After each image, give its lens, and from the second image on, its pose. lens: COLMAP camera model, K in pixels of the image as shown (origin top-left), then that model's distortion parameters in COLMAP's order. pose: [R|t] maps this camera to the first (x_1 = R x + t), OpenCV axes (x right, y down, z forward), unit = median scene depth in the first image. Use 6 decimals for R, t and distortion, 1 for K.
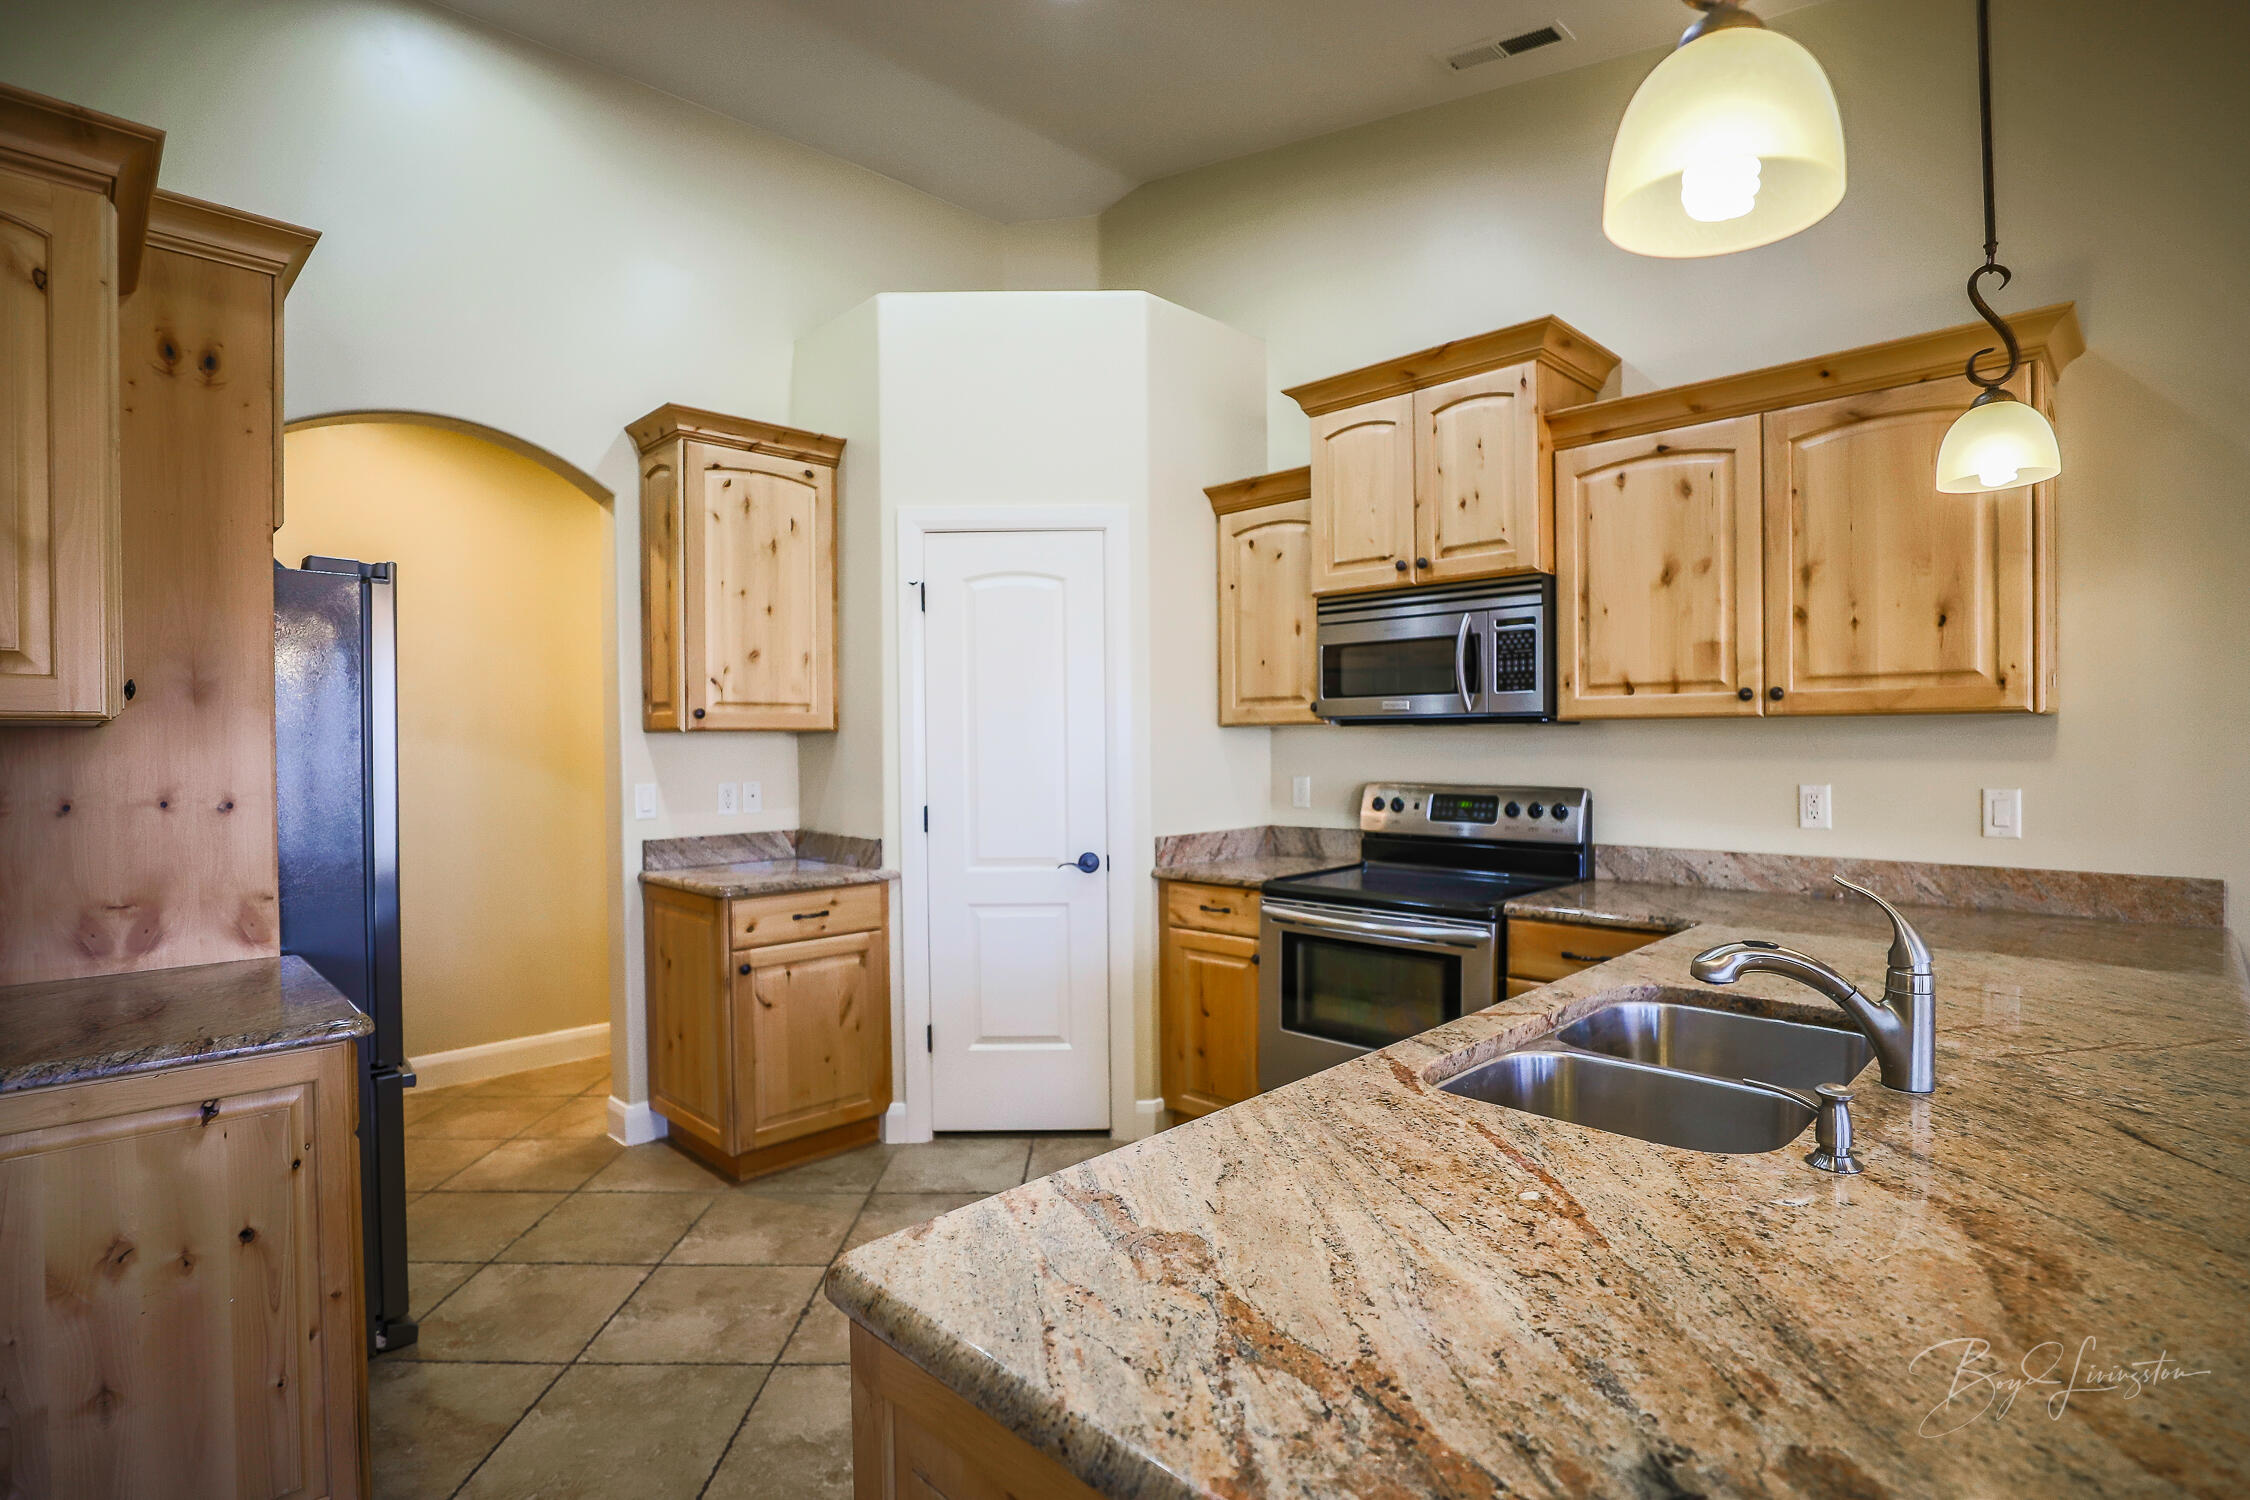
lens RADIAL K [[1082.4, 0, 1127.0], [0, 1082.4, 742.8], [0, 0, 1]] dist [-0.001383, -0.000043]
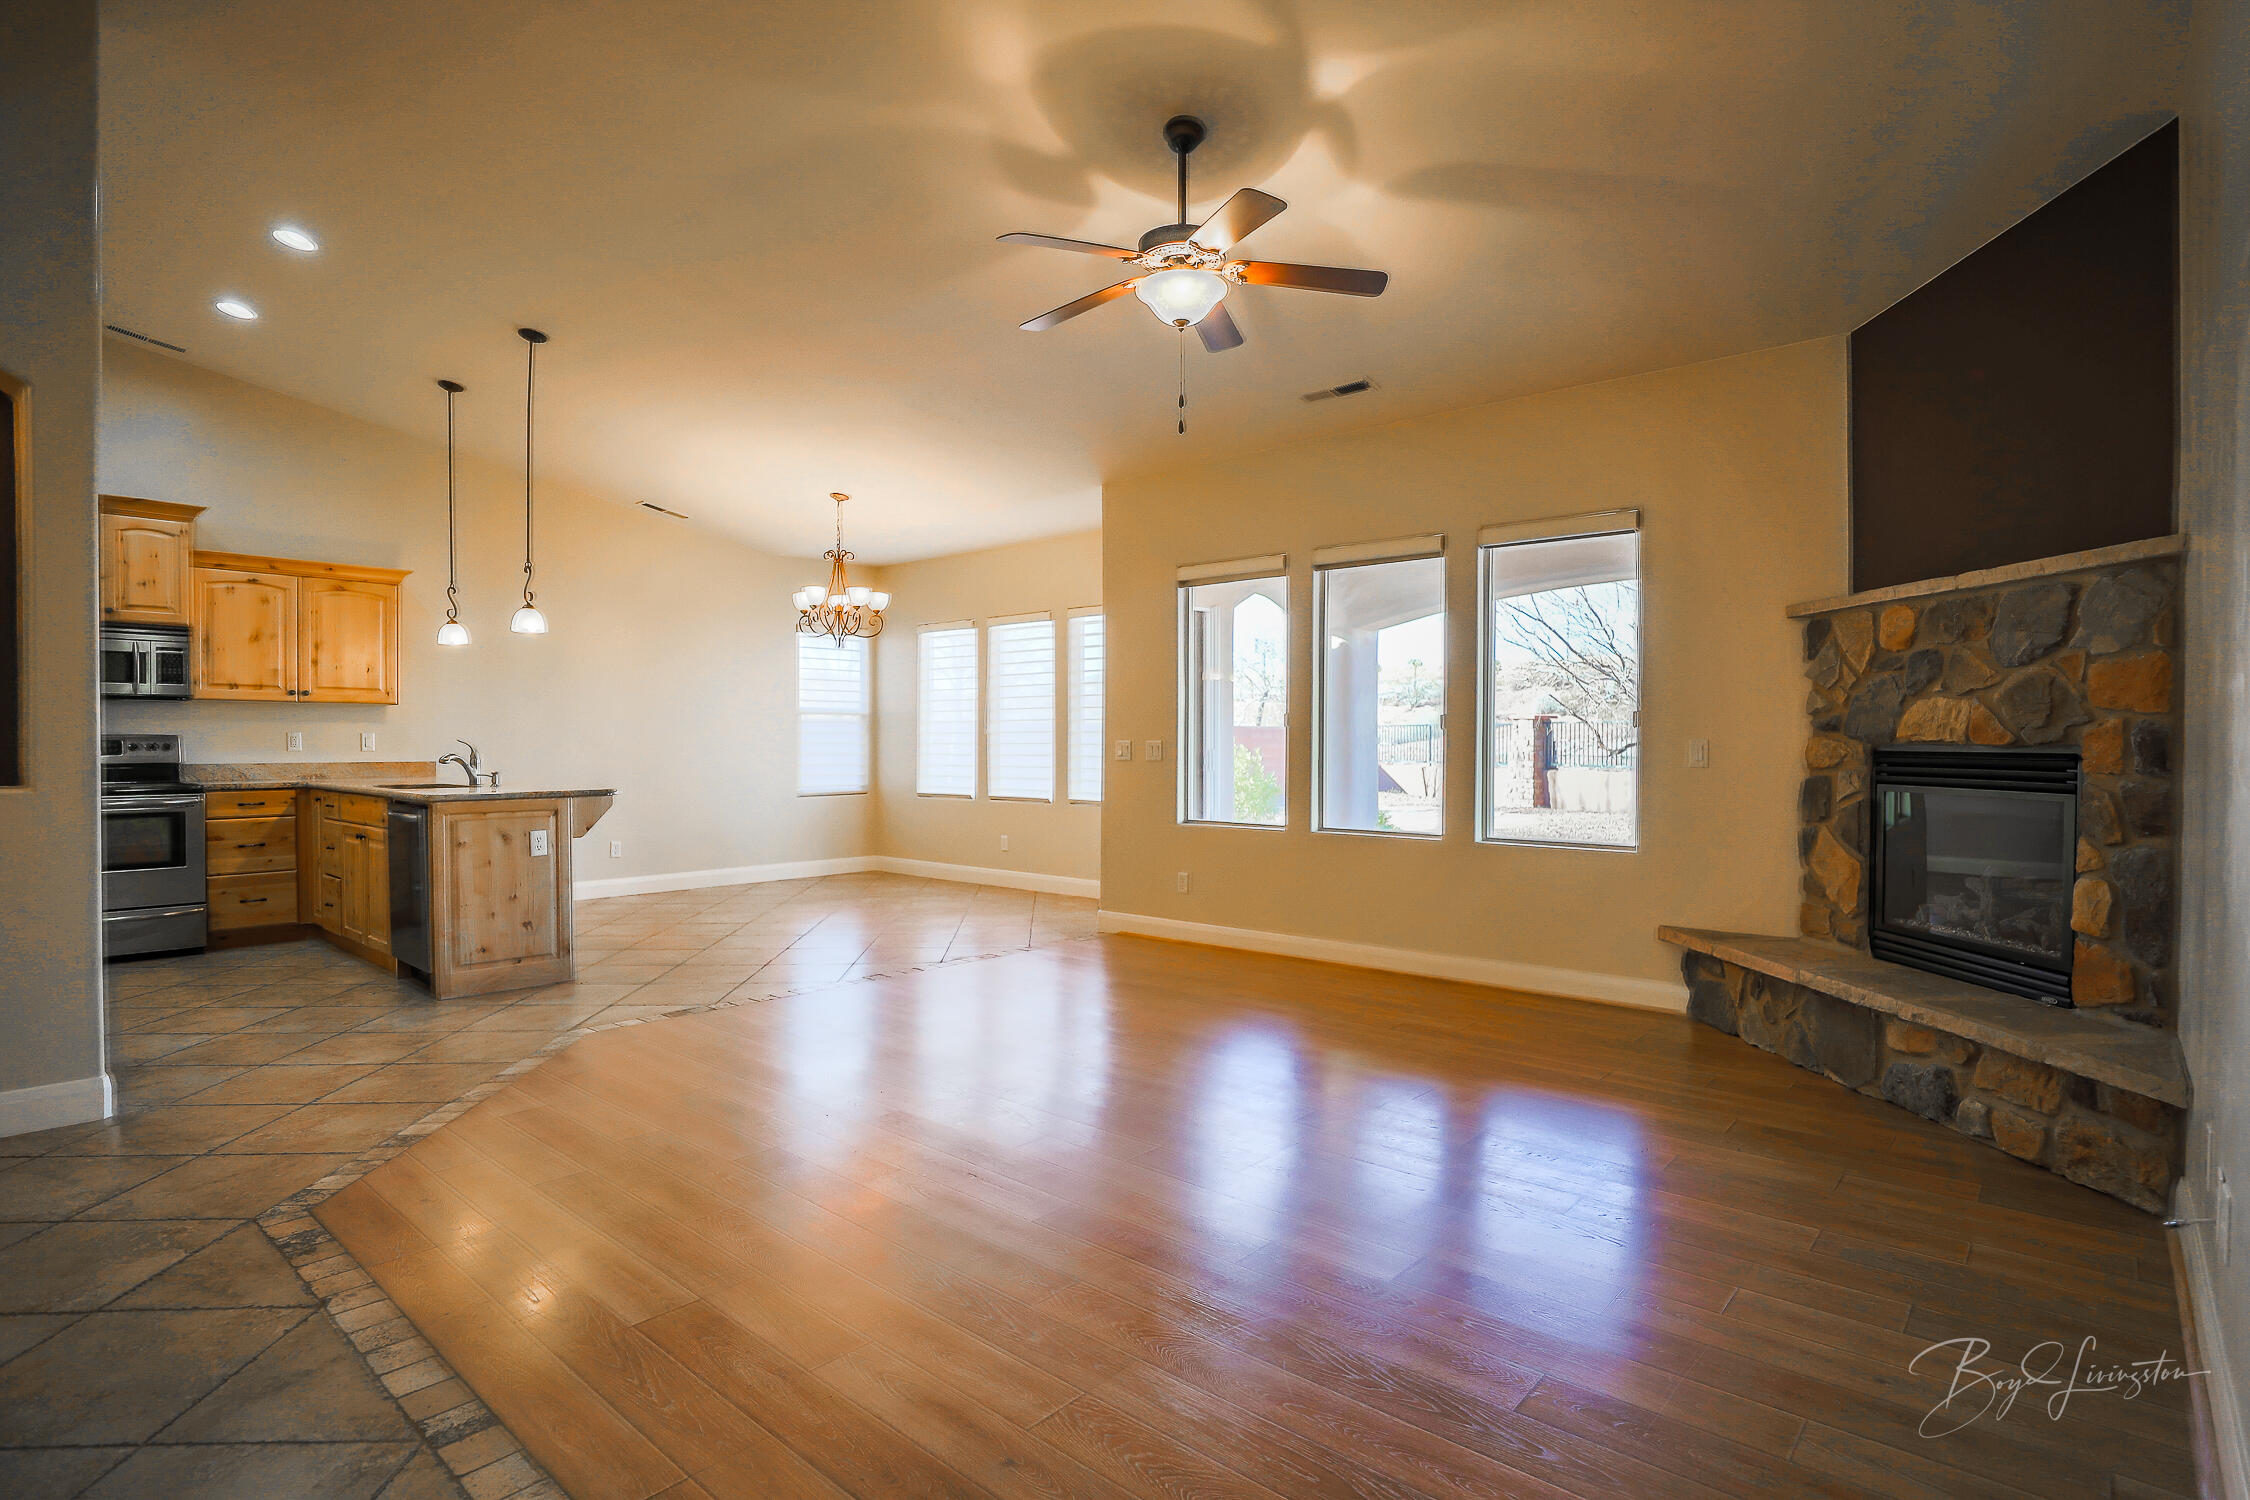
lens RADIAL K [[1102.4, 0, 1126.8], [0, 1102.4, 746.2], [0, 0, 1]] dist [0.000200, 0.000037]
pose [[-0.062036, 0.003682, 0.998067, -1.848030], [0.002828, 0.999990, -0.003513, 0.081666], [-0.998070, 0.002605, -0.062046, -0.643184]]
